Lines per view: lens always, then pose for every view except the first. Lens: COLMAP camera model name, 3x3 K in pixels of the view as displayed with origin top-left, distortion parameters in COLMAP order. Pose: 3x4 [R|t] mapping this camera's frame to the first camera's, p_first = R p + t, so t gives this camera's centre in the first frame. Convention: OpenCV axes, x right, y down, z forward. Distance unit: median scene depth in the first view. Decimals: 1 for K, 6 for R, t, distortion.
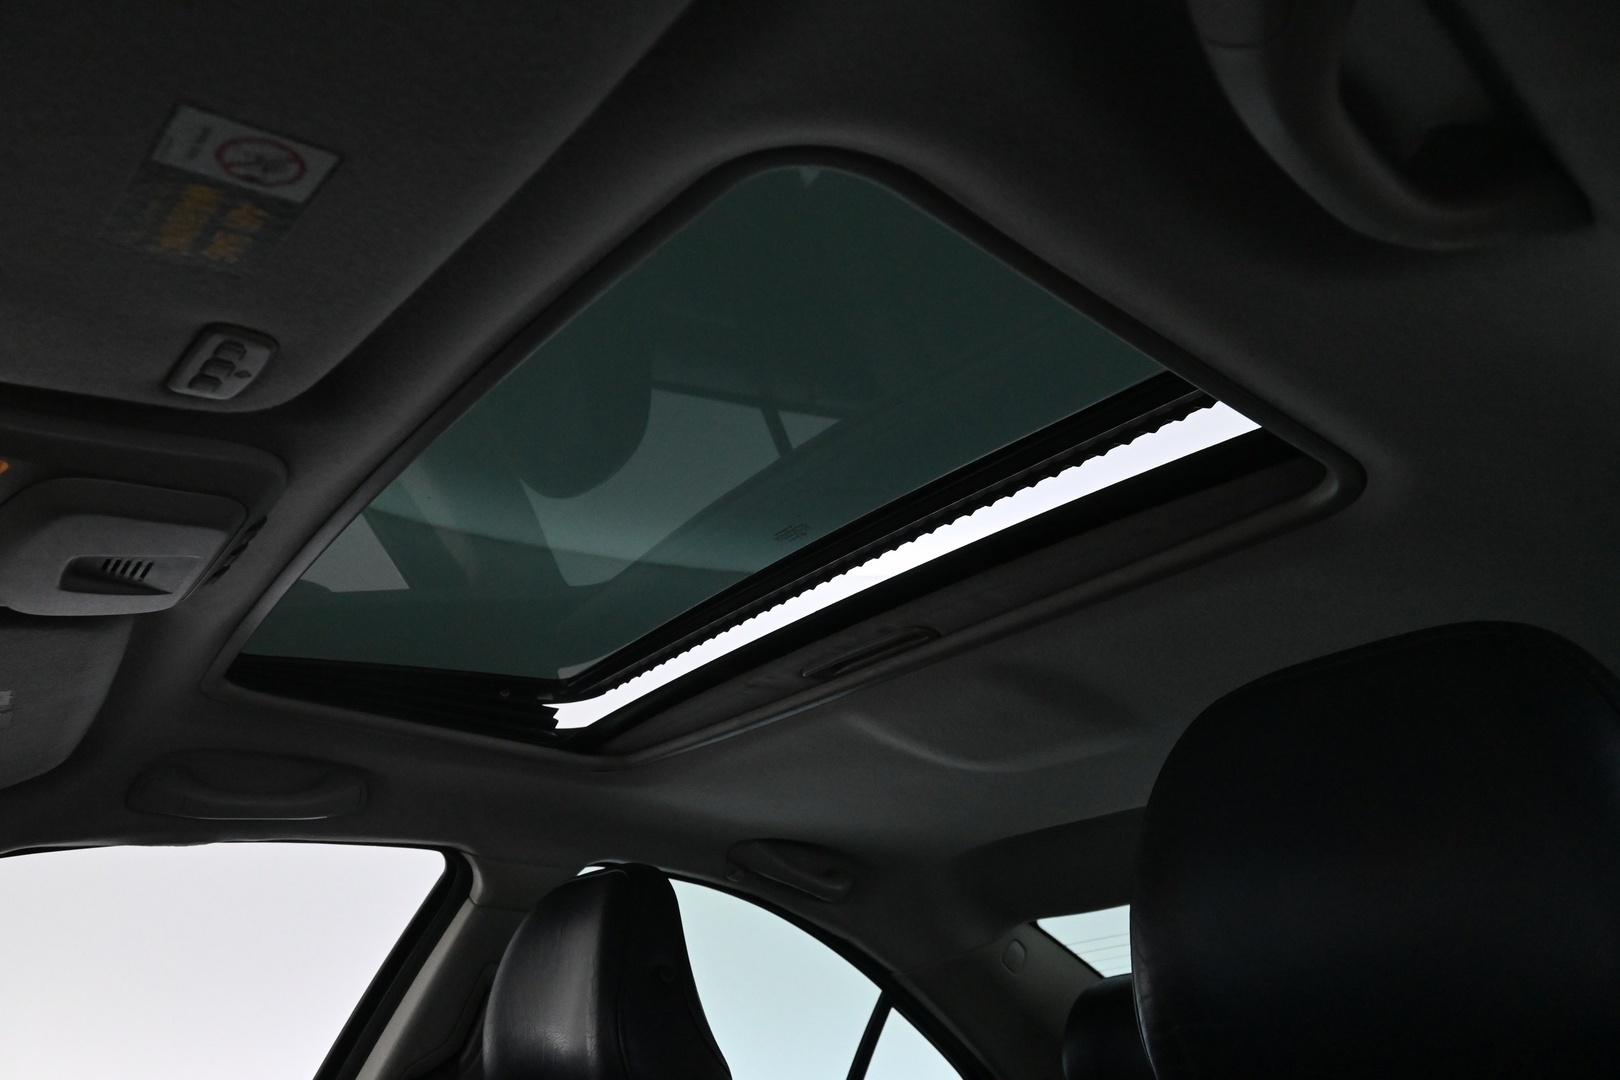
lens RADIAL K [[1097.5, 0, 811.1], [0, 1097.5, 542.1], [0, 0, 1]] dist [-0.009009, -0.001439]
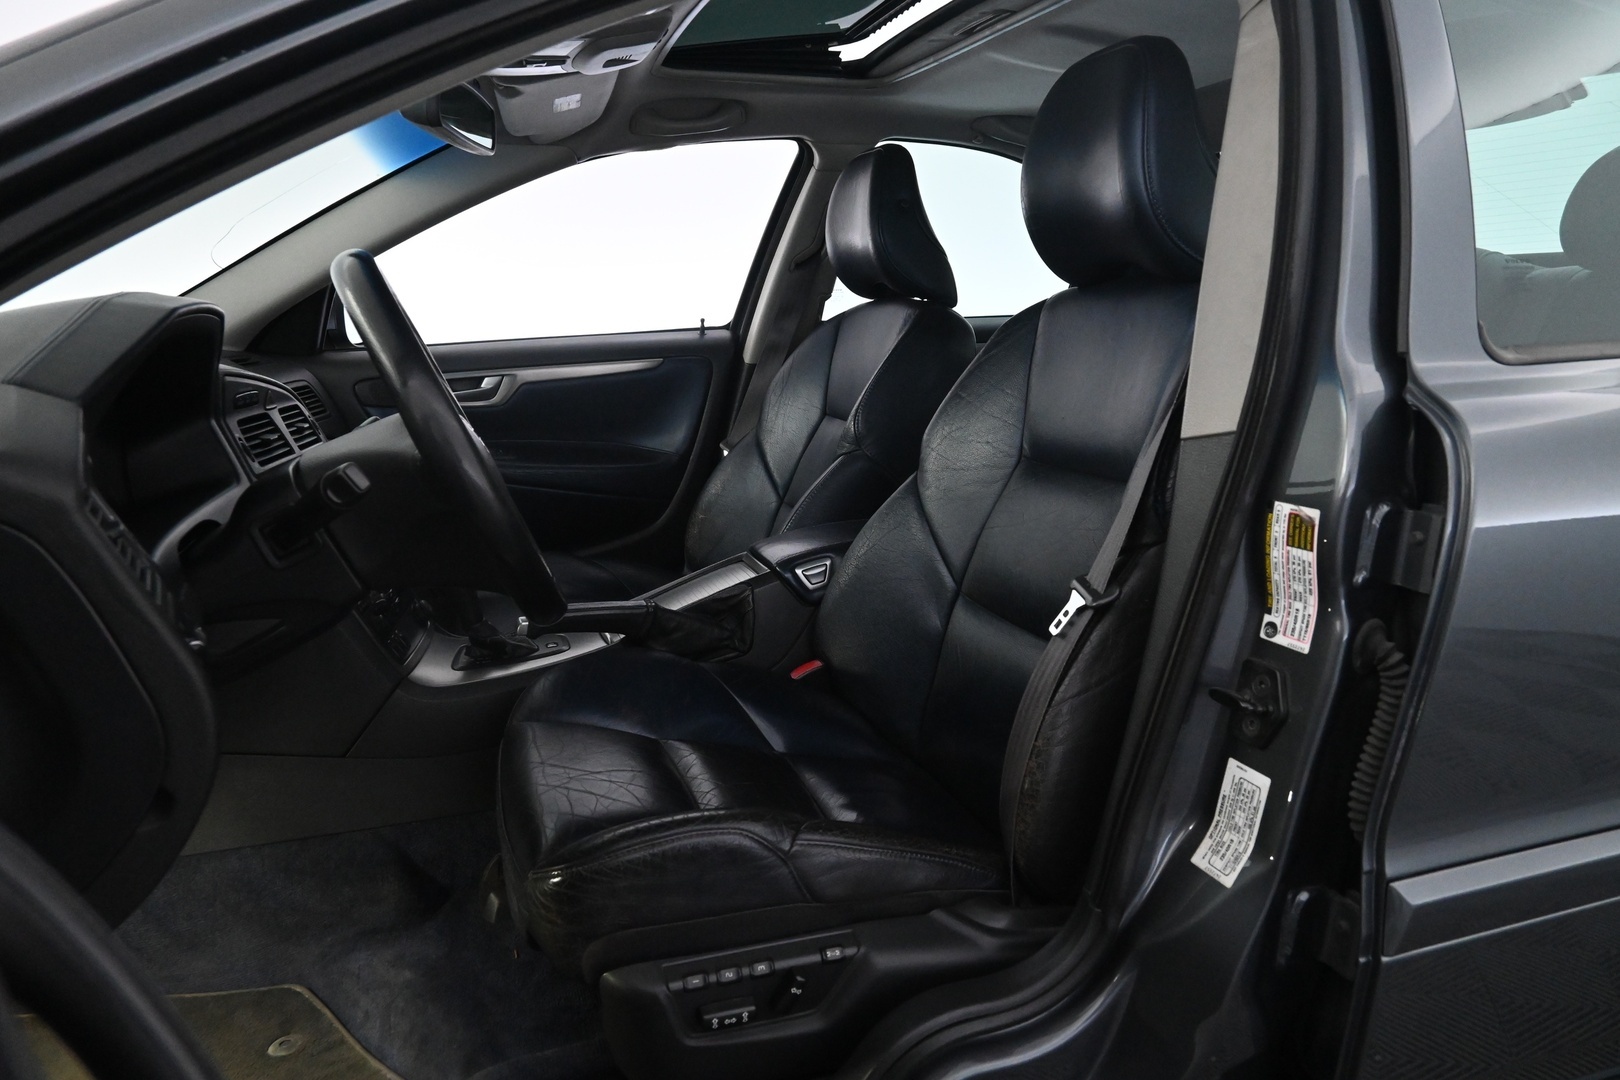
lens RADIAL K [[1097.5, 0, 802.6], [0, 1097.5, 543.7], [0, 0, 1]] dist [-0.009009, -0.001439]
pose [[0.930775, 0.067348, -0.359336, 0.352481], [0.171868, 0.786898, 0.592666, -0.248046], [0.322675, -0.613397, 0.720850, -0.653974]]
